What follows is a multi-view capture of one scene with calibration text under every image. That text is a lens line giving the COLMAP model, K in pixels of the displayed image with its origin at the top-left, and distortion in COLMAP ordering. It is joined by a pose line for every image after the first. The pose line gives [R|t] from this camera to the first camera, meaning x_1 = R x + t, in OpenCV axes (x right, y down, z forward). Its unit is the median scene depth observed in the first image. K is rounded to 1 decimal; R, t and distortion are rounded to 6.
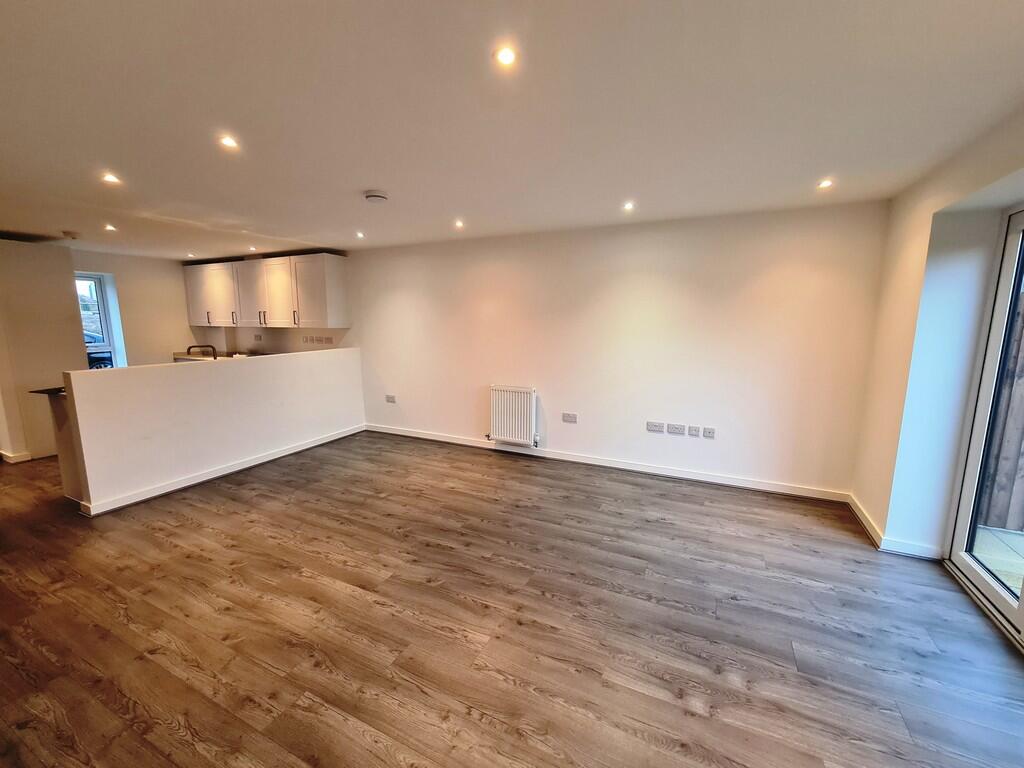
lens RADIAL K [[418.4, 0, 515.1], [0, 418.4, 383.3], [0, 0, 1]] dist [0.000375, 0.000201]
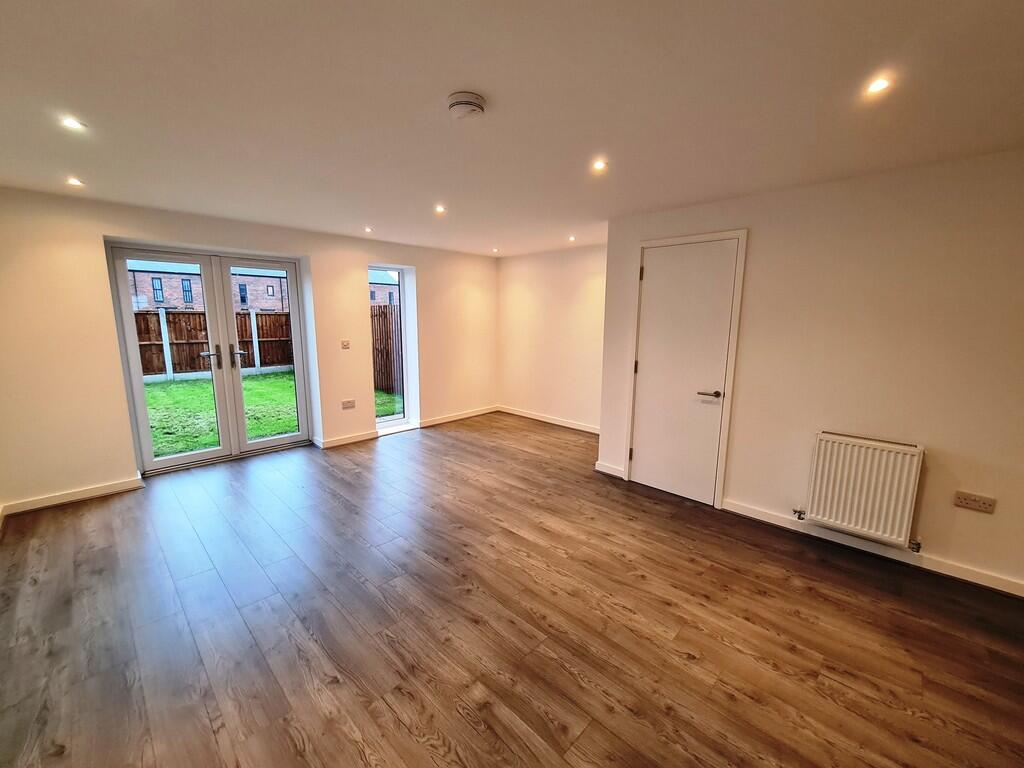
lens RADIAL K [[418.4, 0, 515.1], [0, 418.4, 383.3], [0, 0, 1]] dist [0.000375, 0.000201]
pose [[-0.950680, -0.057087, 0.304875, -0.597931], [0.038944, 0.953170, 0.299917, -0.251338], [-0.307719, 0.296998, -0.903936, 1.632034]]
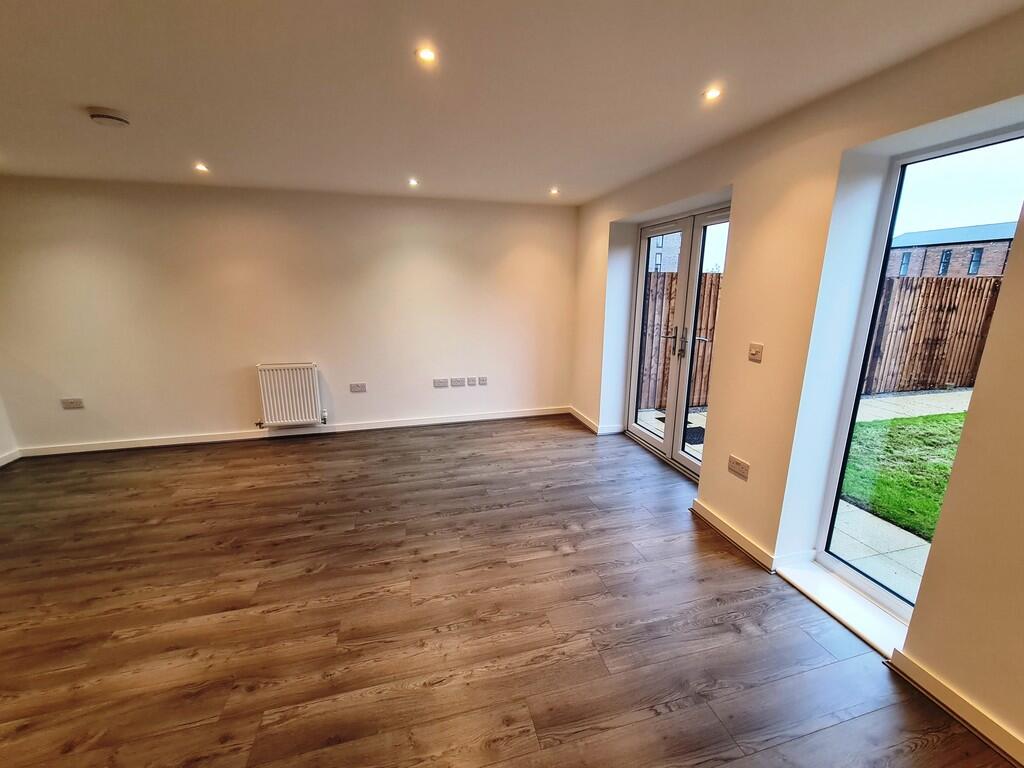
lens RADIAL K [[418.4, 0, 515.1], [0, 418.4, 383.3], [0, 0, 1]] dist [0.000375, 0.000201]
pose [[0.759167, -0.148235, 0.633792, -0.327632], [0.097959, 0.988652, 0.113895, -0.008245], [-0.643483, -0.024380, 0.765072, -0.012988]]
